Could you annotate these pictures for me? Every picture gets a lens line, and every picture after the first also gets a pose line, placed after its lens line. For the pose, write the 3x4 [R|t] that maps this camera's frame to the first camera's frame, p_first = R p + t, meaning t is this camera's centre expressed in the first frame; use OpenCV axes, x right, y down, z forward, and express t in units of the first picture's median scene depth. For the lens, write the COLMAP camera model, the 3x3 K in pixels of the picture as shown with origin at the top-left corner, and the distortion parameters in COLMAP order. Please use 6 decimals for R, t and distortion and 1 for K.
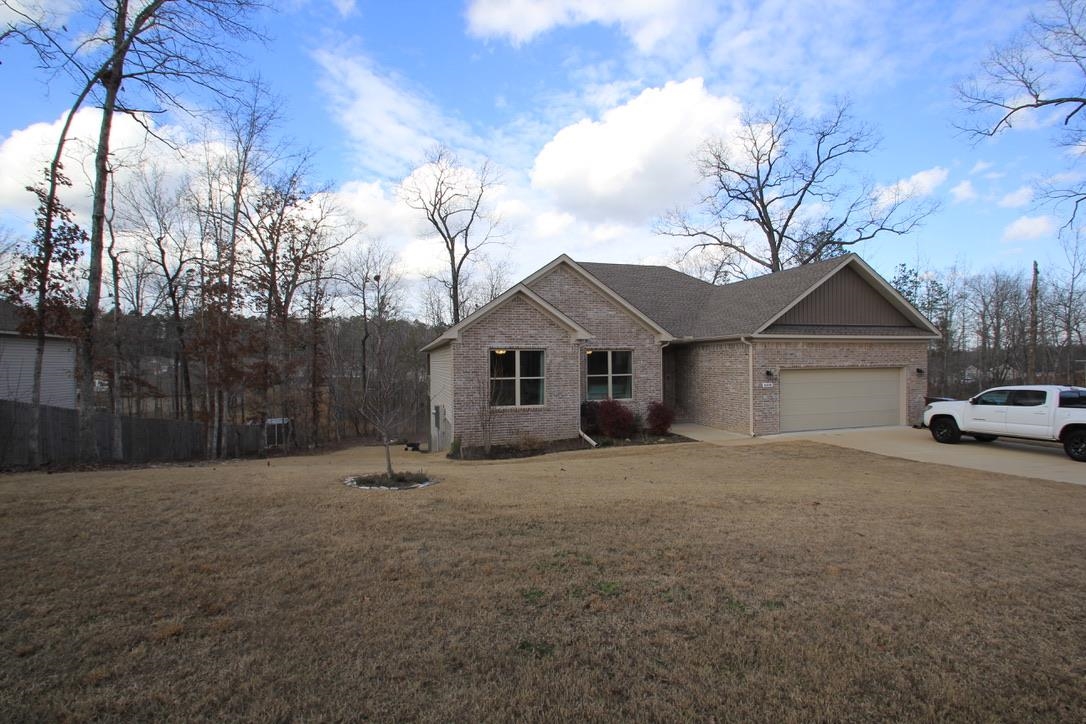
lens RADIAL K [[504.2, 0, 557.4], [0, 504.2, 364.7], [0, 0, 1]] dist [0.003232, 0.000314]
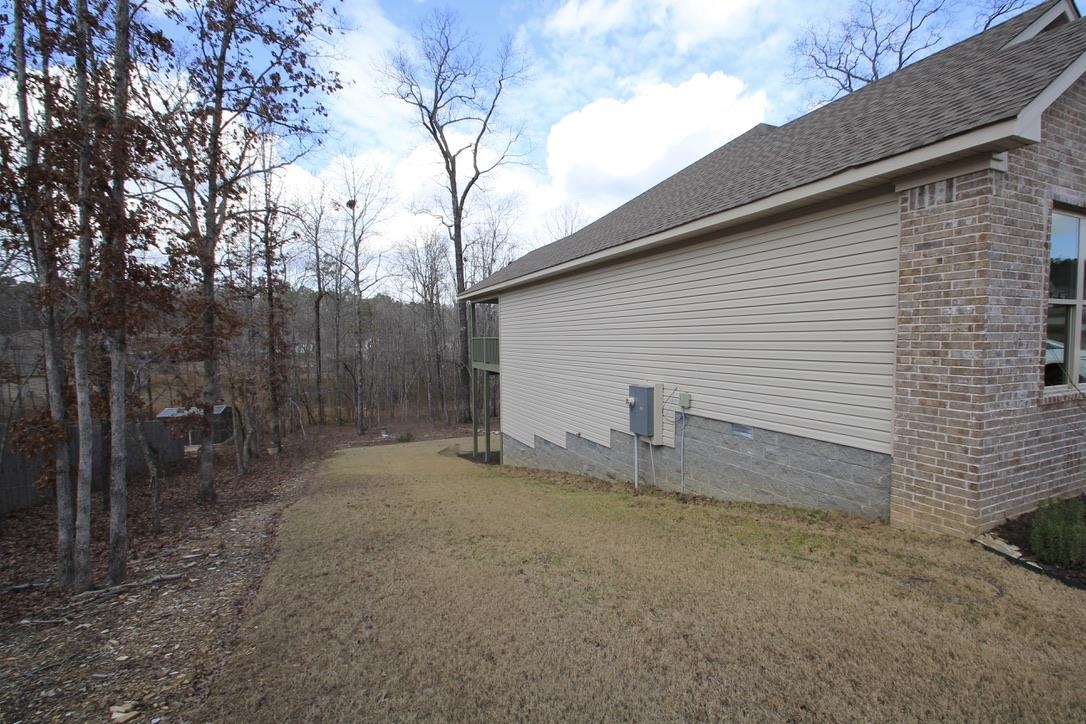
lens RADIAL K [[504.2, 0, 557.4], [0, 504.2, 364.7], [0, 0, 1]] dist [0.003232, 0.000314]
pose [[0.990797, -0.007058, 0.135169, -0.455179], [0.000802, 0.998928, 0.046275, 0.049028], [-0.135351, -0.045741, 0.989741, 0.691182]]
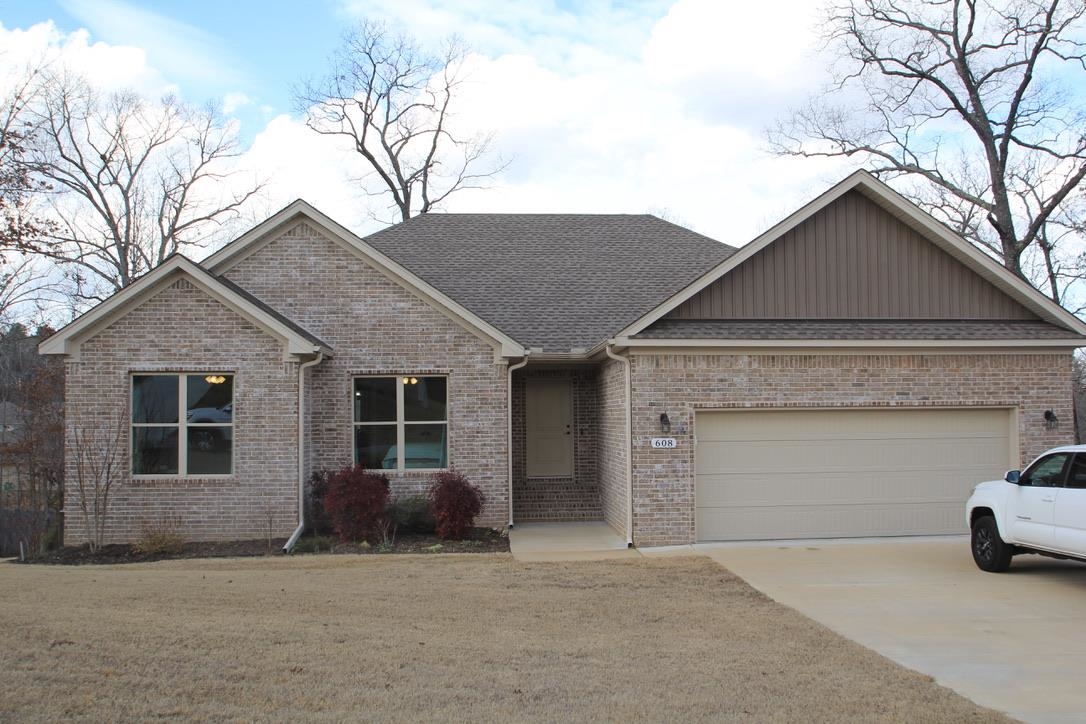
lens RADIAL K [[966.0, 0, 543.0], [0, 966.0, 362.0], [0, 0, 1]] dist [-0.056512, 0.009193]
pose [[0.974728, -0.009701, -0.223185, 0.492158], [-0.003289, 0.998325, -0.057759, 0.015661], [0.223372, 0.057033, 0.973063, 0.053752]]
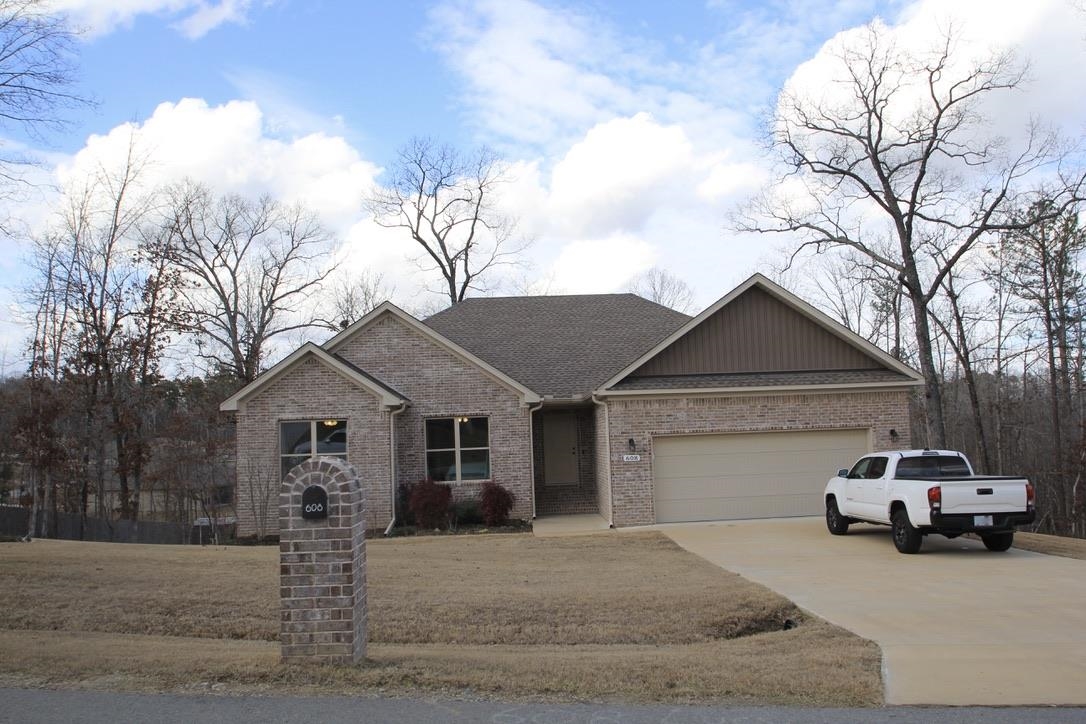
lens RADIAL K [[830.7, 0, 543.0], [0, 830.7, 362.0], [0, 0, 1]] dist [-0.044790, -0.001583]
pose [[0.966571, -0.046742, -0.252102, 0.581490], [0.023403, 0.995222, -0.094796, 0.011703], [0.255328, 0.085727, 0.963046, -0.216507]]
